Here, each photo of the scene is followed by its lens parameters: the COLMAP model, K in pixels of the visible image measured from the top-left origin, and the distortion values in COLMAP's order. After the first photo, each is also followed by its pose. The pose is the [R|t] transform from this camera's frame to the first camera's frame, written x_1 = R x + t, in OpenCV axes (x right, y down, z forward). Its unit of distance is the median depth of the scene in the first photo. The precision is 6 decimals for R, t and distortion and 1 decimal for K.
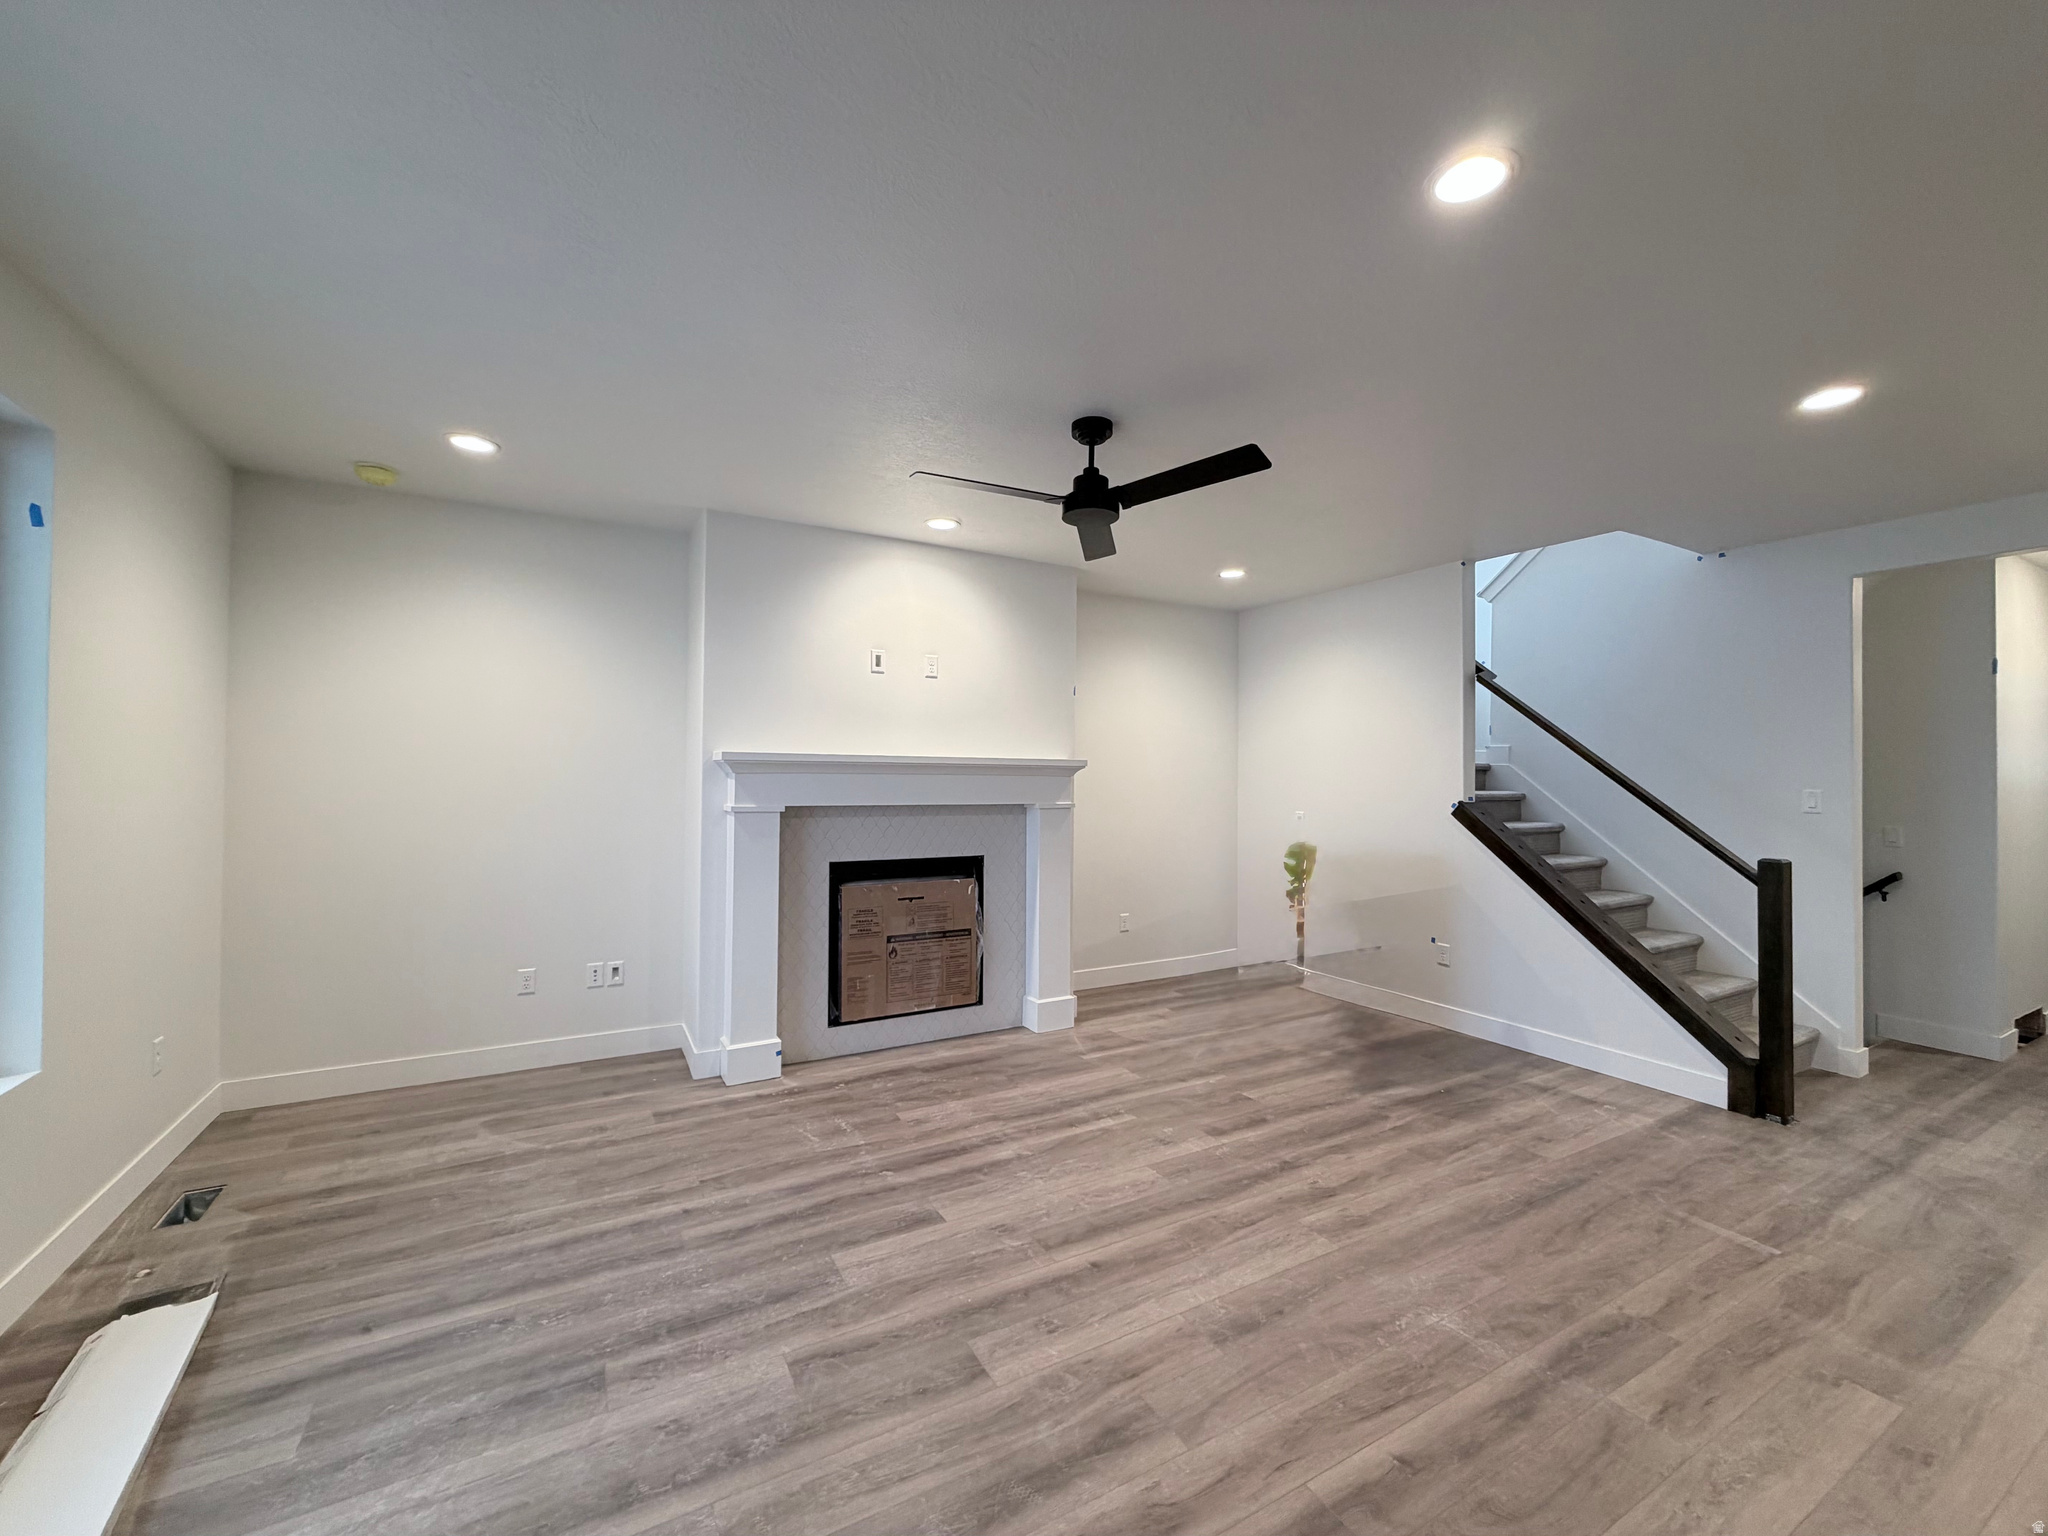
lens RADIAL K [[821.7, 0, 1019.4], [0, 821.7, 767.8], [0, 0, 1]] dist [-0.001258, -0.001132]
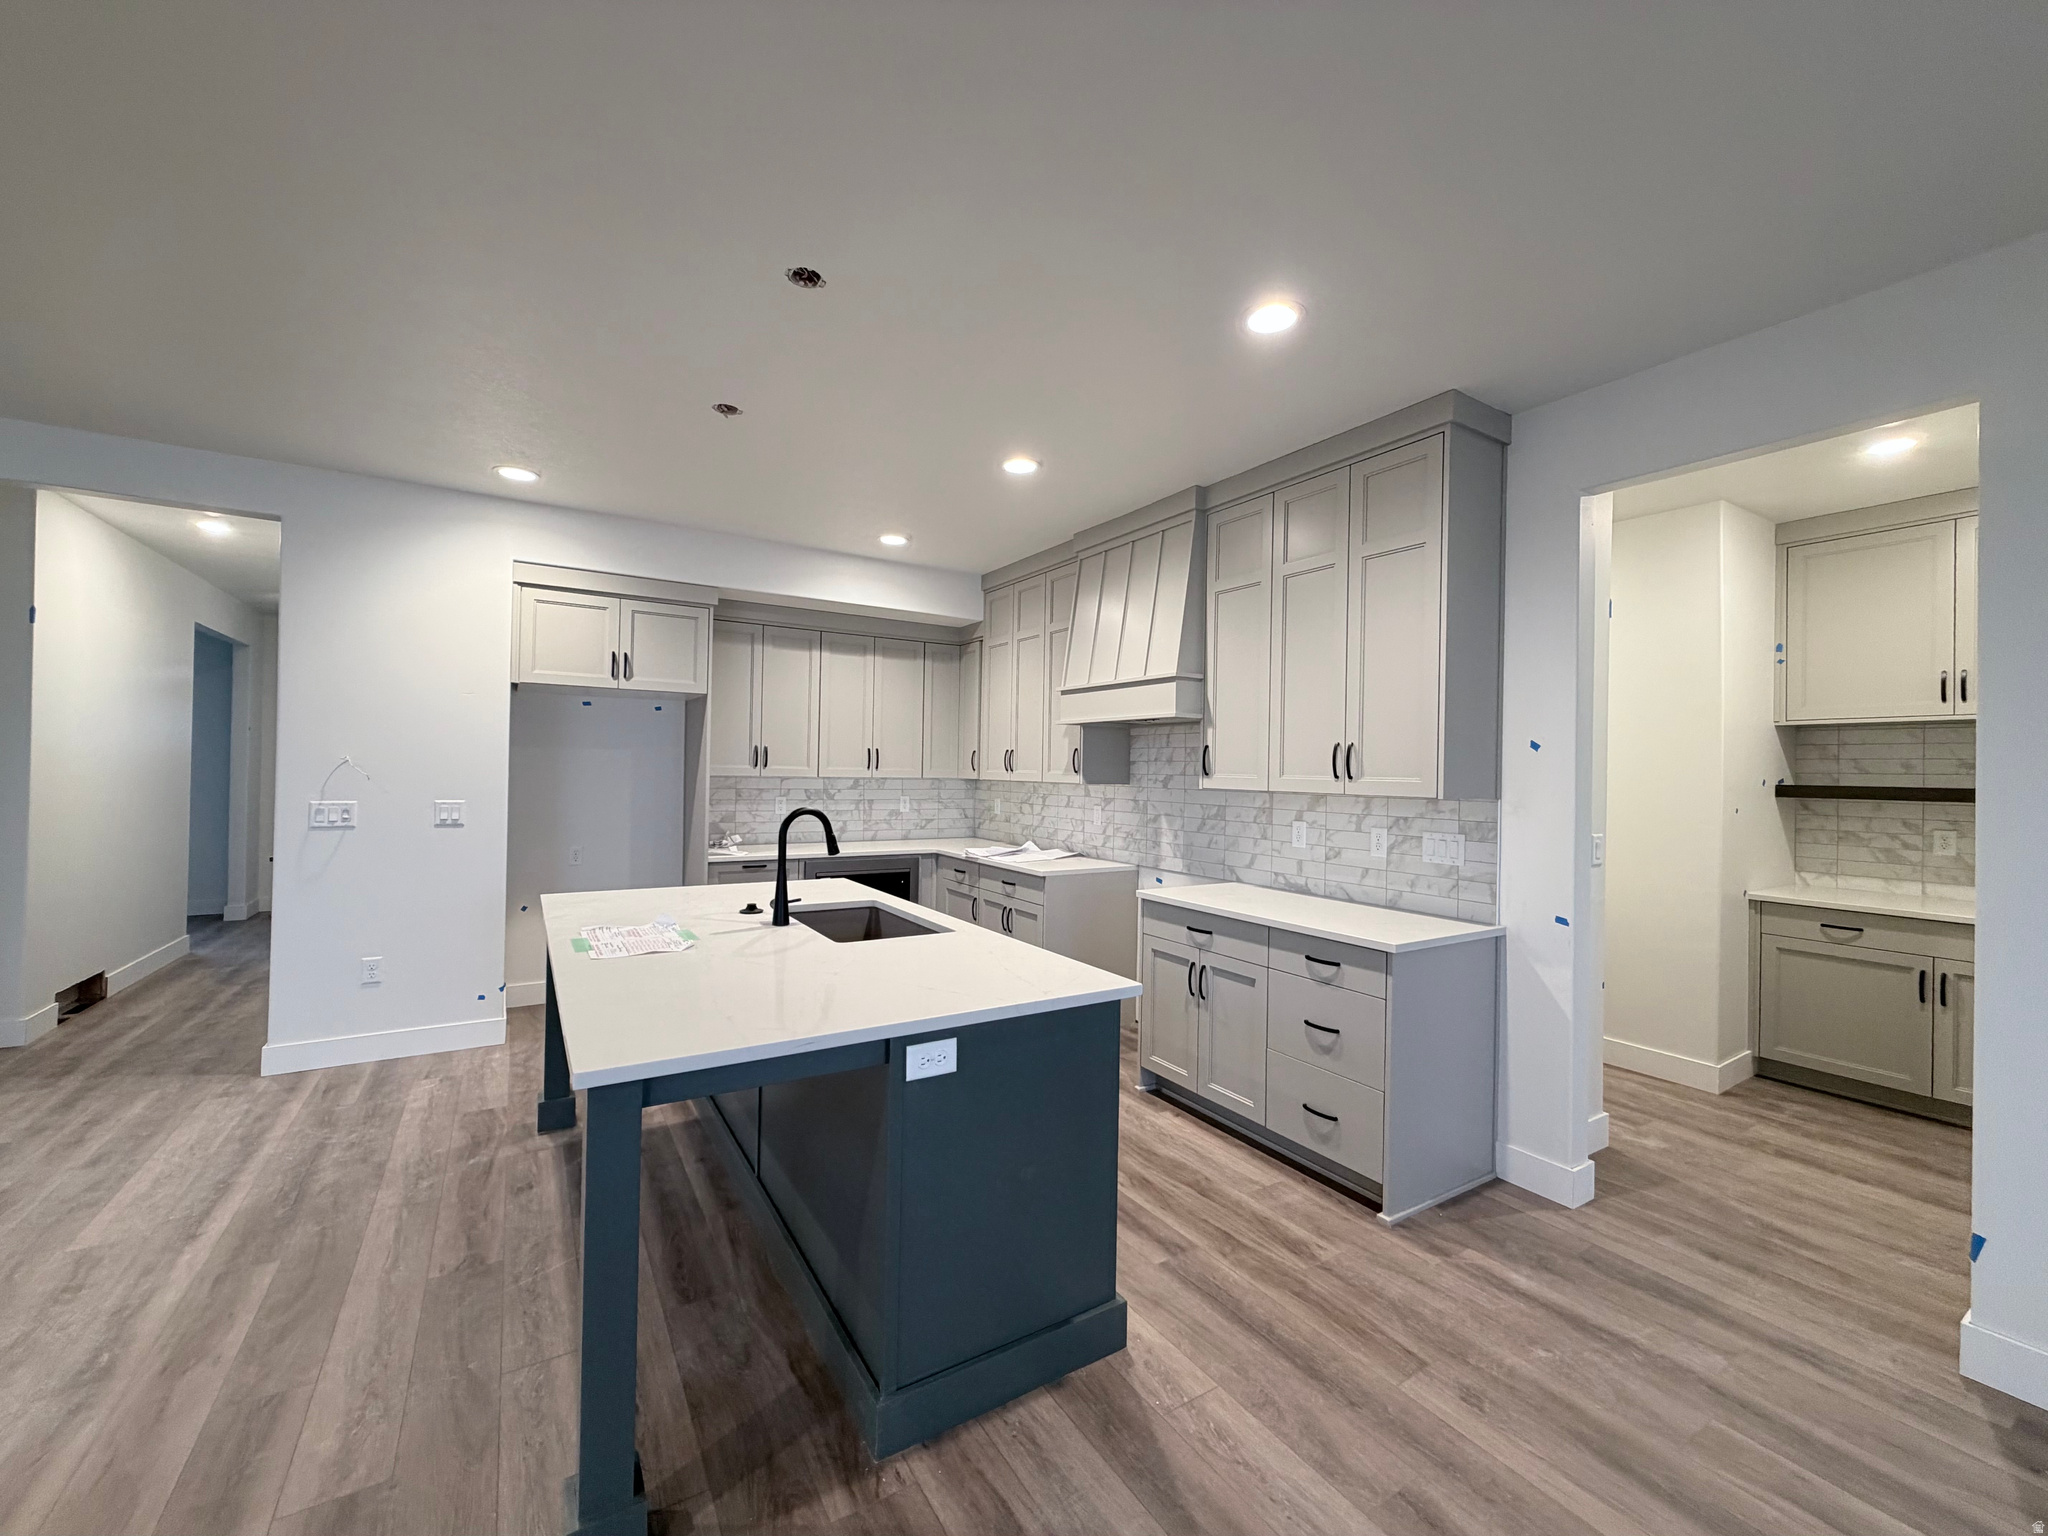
lens RADIAL K [[821.7, 0, 1017.1], [0, 821.7, 763.9], [0, 0, 1]] dist [-0.001258, -0.001132]
pose [[-0.040090, -0.002595, 0.999193, 0.242733], [-0.026063, 0.999659, 0.001550, 0.013578], [-0.998856, -0.025980, -0.040144, -0.069612]]
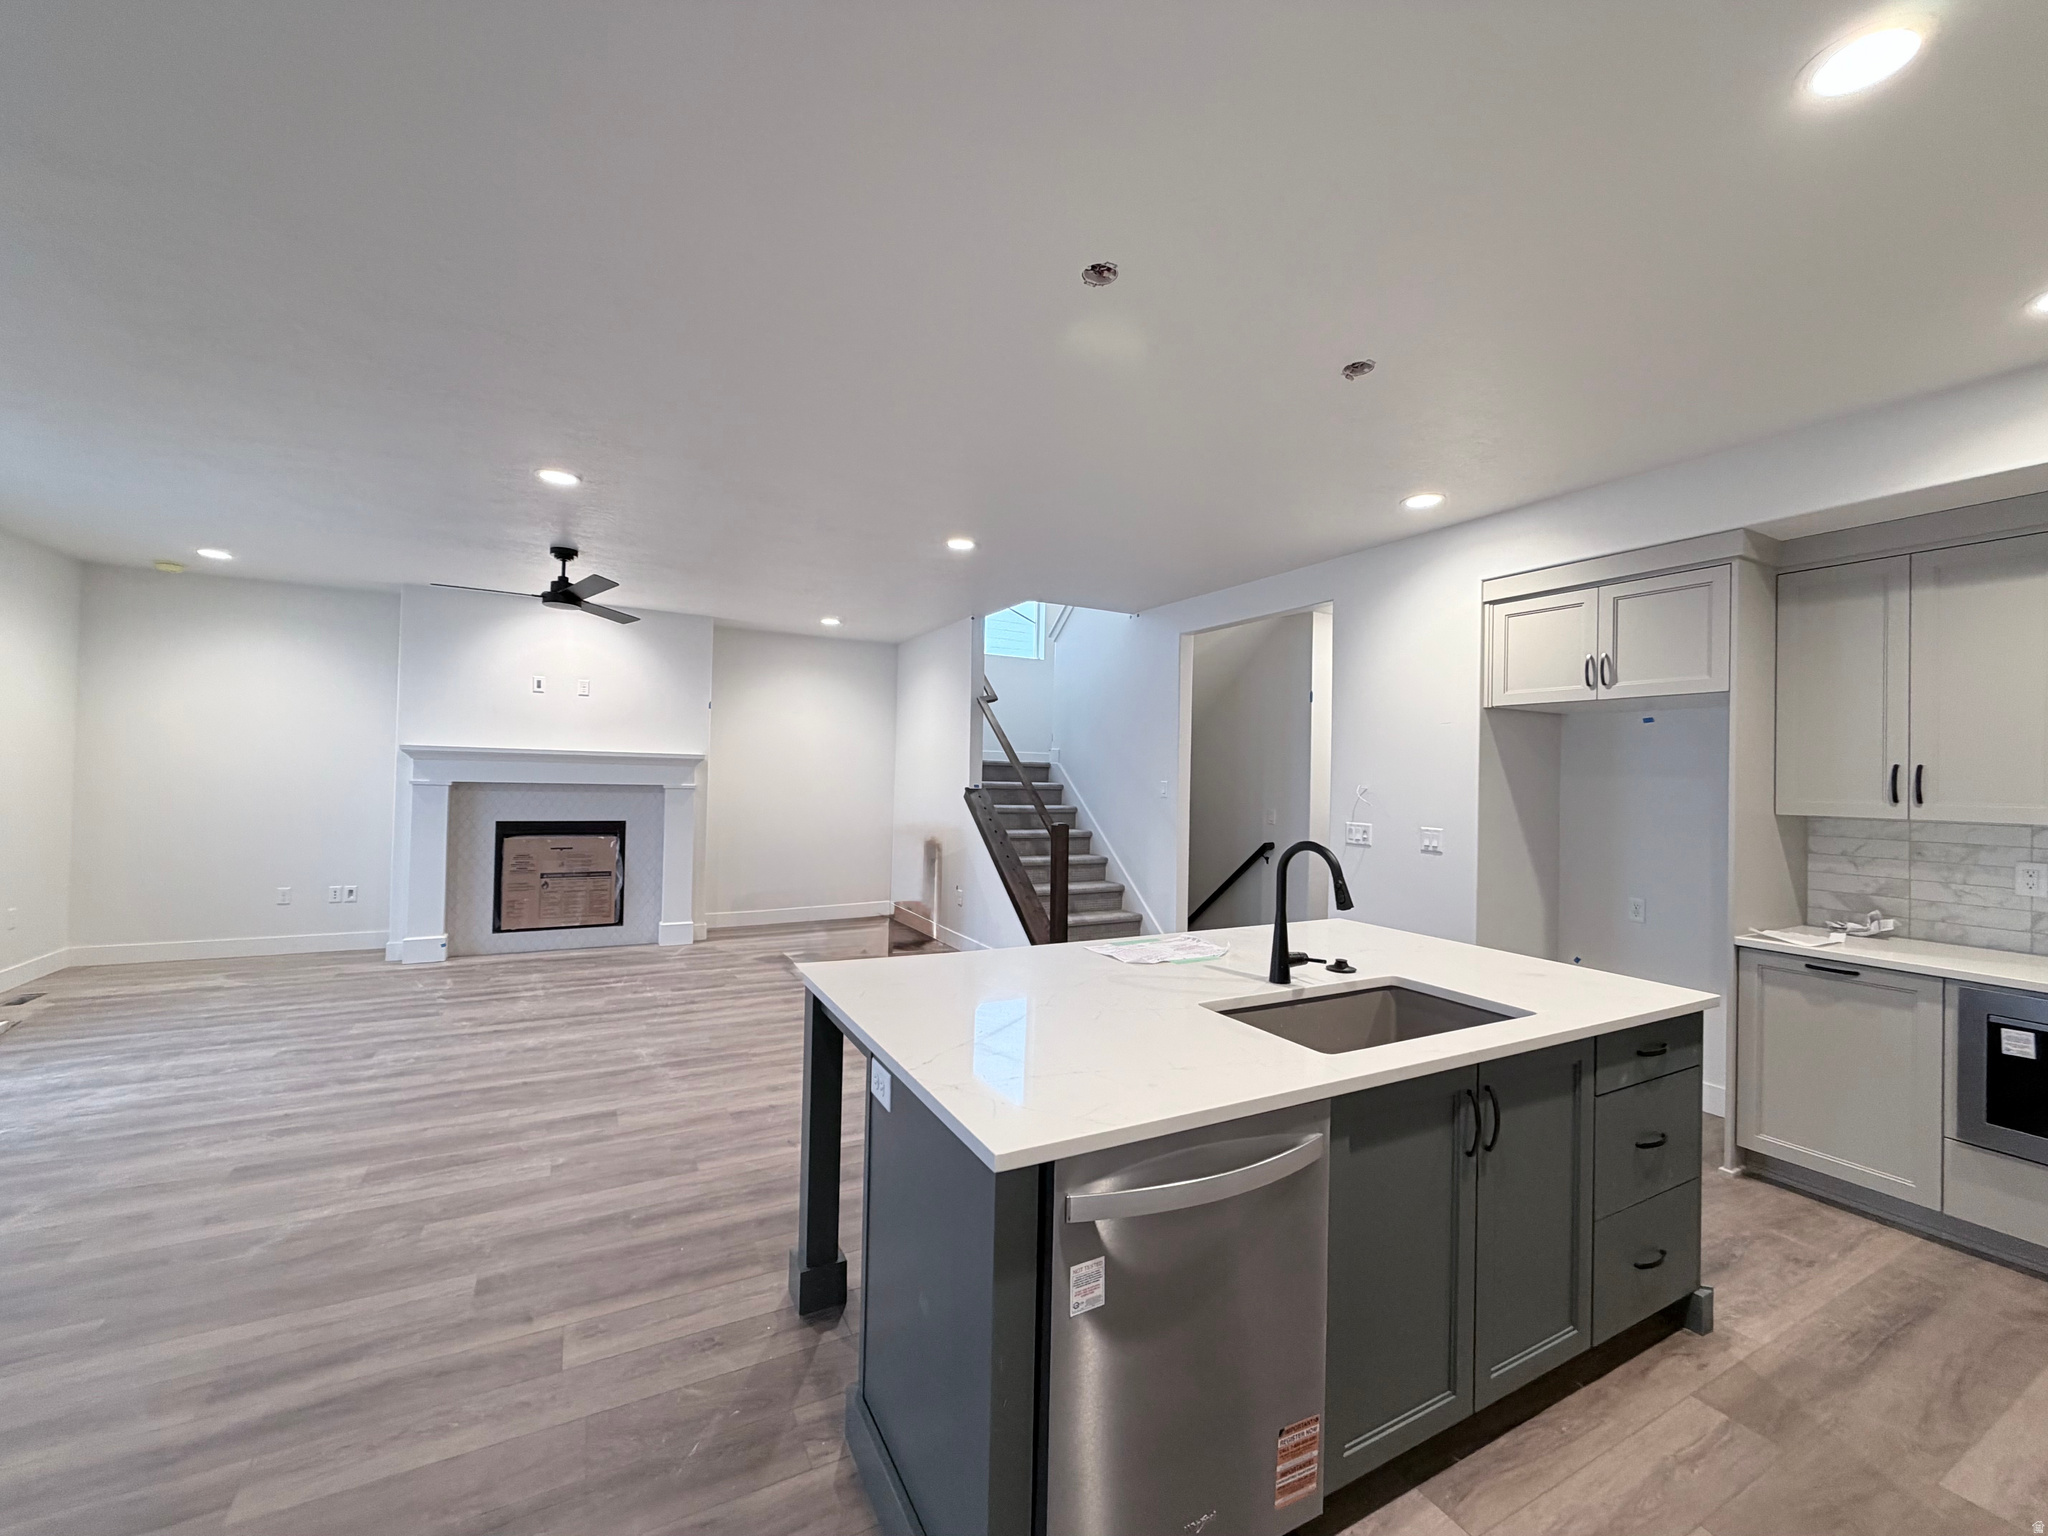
lens RADIAL K [[821.7, 0, 1020.1], [0, 821.7, 767.4], [0, 0, 1]] dist [-0.001258, -0.001132]
pose [[0.999664, 0.013492, -0.022139, 0.747206], [-0.013598, 0.999897, -0.004638, 0.012831], [0.022074, 0.004938, 0.999744, -0.454482]]
